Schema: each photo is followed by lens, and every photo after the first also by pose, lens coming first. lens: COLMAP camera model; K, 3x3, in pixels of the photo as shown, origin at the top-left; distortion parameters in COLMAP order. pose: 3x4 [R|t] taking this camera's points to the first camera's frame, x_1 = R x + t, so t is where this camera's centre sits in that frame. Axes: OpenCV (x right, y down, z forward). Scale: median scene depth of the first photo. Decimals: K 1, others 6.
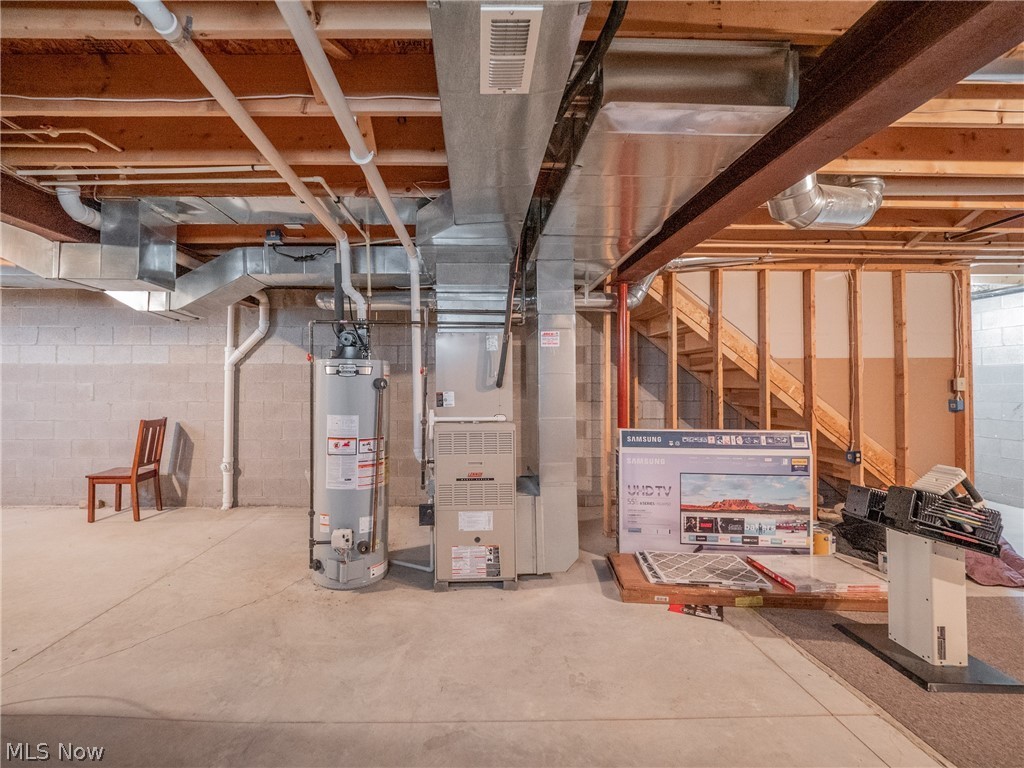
lens RADIAL K [[440.0, 0, 507.8], [0, 440.0, 384.7], [0, 0, 1]] dist [-0.002290, -0.000067]
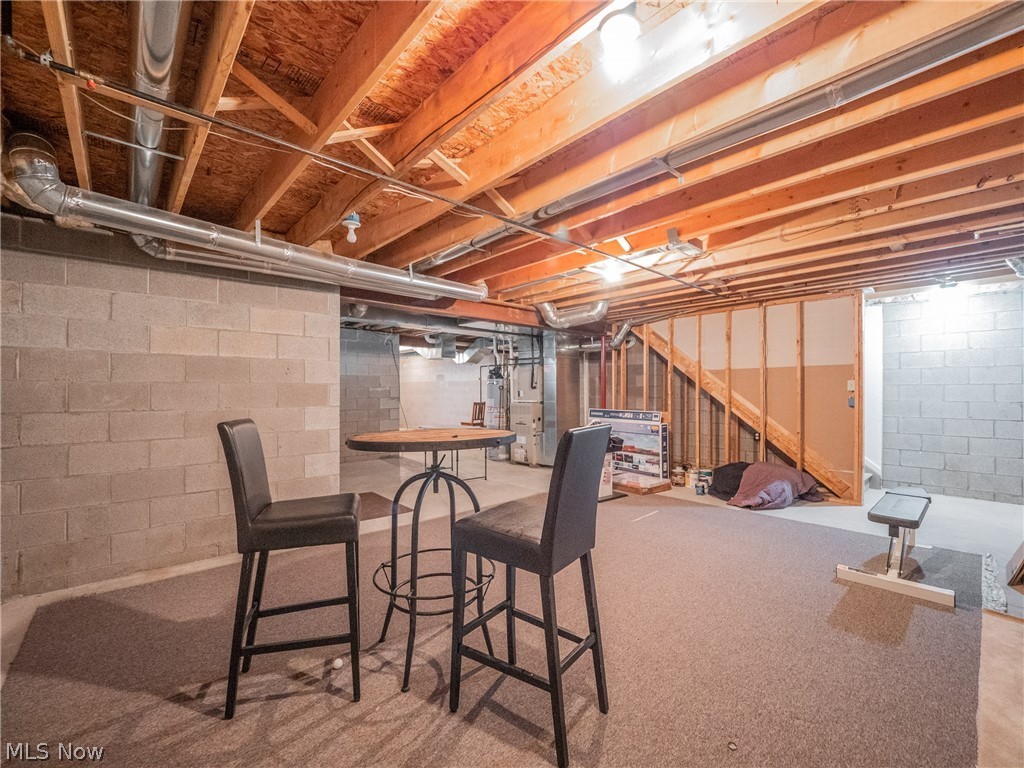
lens RADIAL K [[440.0, 0, 512.7], [0, 440.0, 388.3], [0, 0, 1]] dist [-0.002290, -0.000067]
pose [[0.673328, 0.000511, -0.739344, 1.311970], [0.009672, 0.999908, 0.009499, -0.014900], [0.739281, -0.013546, 0.673261, -0.572999]]
